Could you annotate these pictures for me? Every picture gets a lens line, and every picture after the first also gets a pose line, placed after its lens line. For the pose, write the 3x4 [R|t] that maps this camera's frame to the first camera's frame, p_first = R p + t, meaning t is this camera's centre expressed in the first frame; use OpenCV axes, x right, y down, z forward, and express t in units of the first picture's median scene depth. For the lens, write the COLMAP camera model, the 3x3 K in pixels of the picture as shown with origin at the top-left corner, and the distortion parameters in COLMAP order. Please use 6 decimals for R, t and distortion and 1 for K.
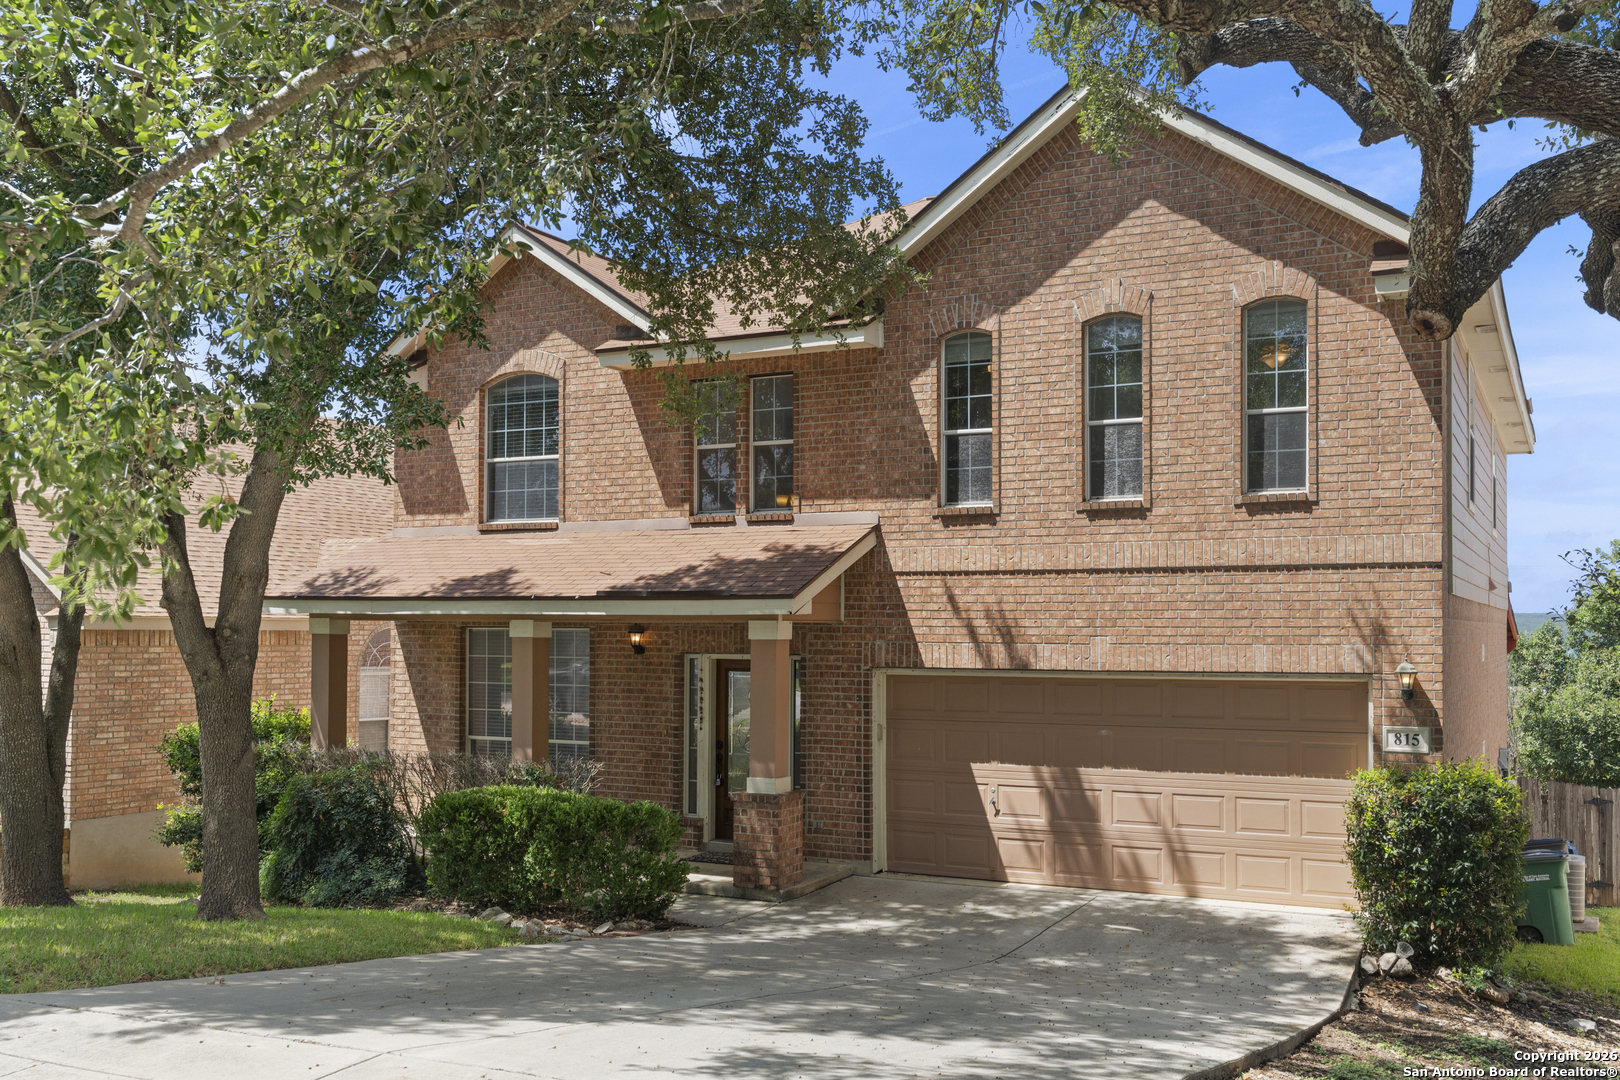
lens RADIAL K [[1523.7, 0, 810.3], [0, 1523.7, 556.2], [0, 0, 1]] dist [0.003360, 0.000000]
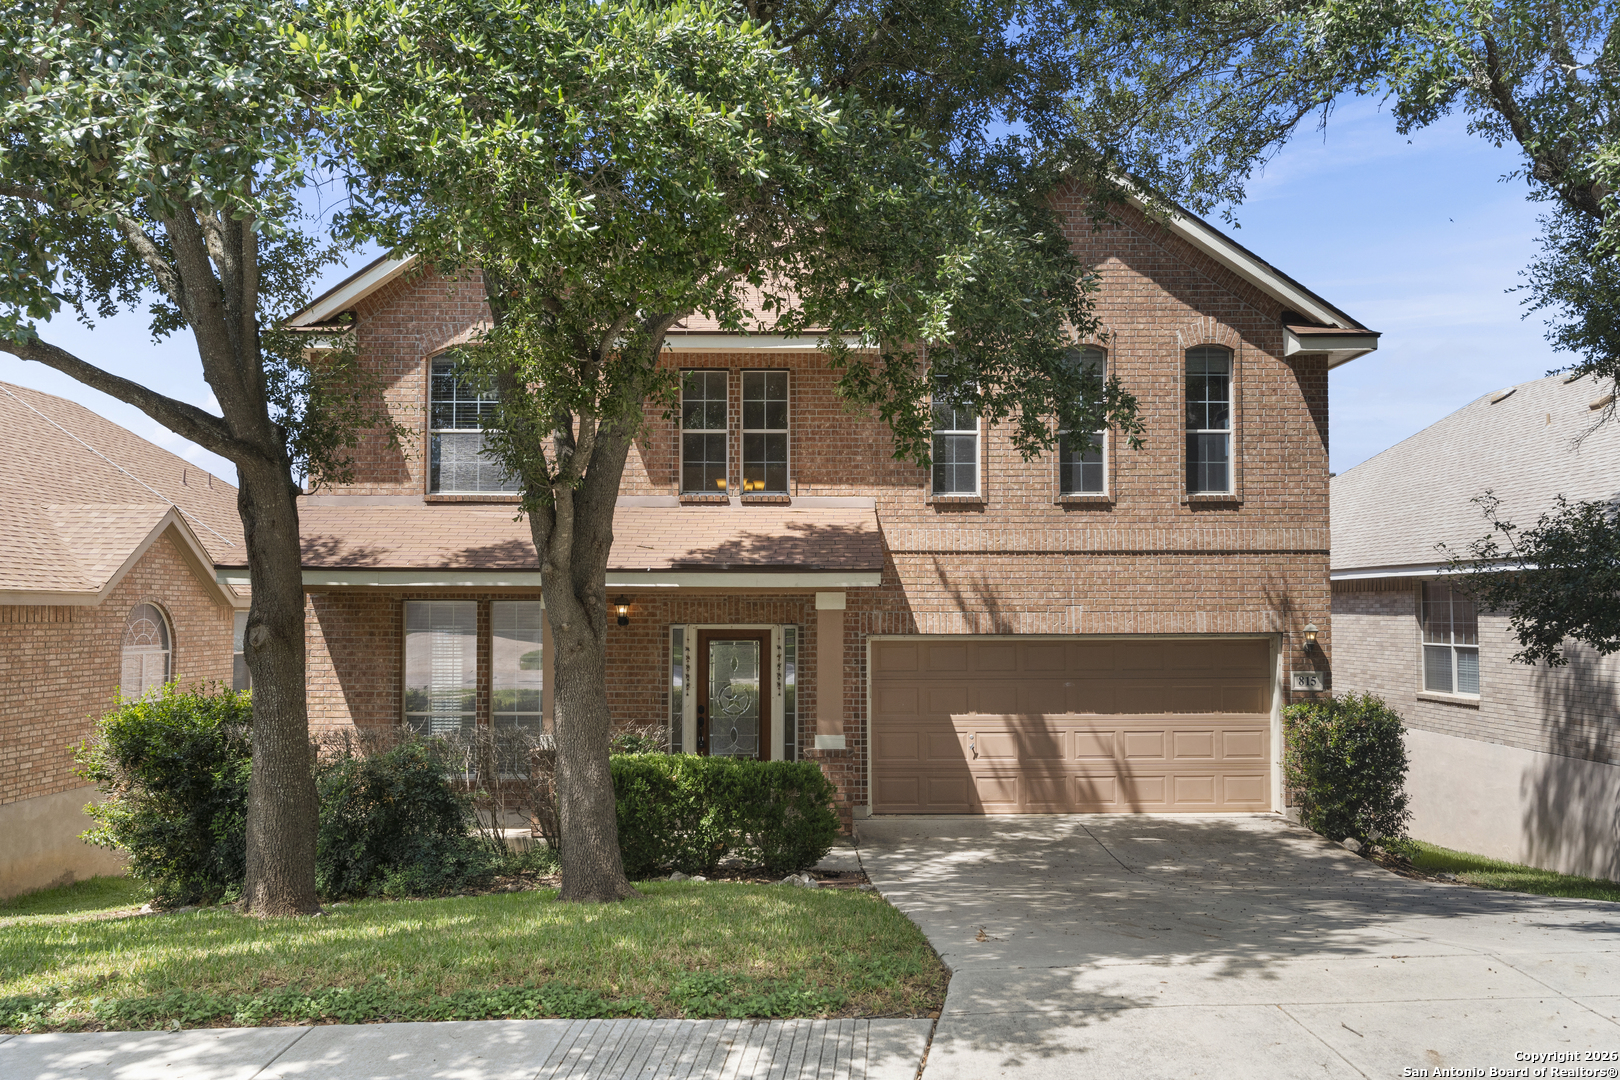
lens RADIAL K [[1327.2, 0, 809.7], [0, 1327.2, 527.3], [0, 0, 1]] dist [0.007381, 0.002214]
pose [[0.873805, 0.027126, 0.485520, -0.505682], [-0.019806, 0.999600, -0.020203, 0.014886], [-0.485873, 0.008038, 0.873992, 0.164185]]
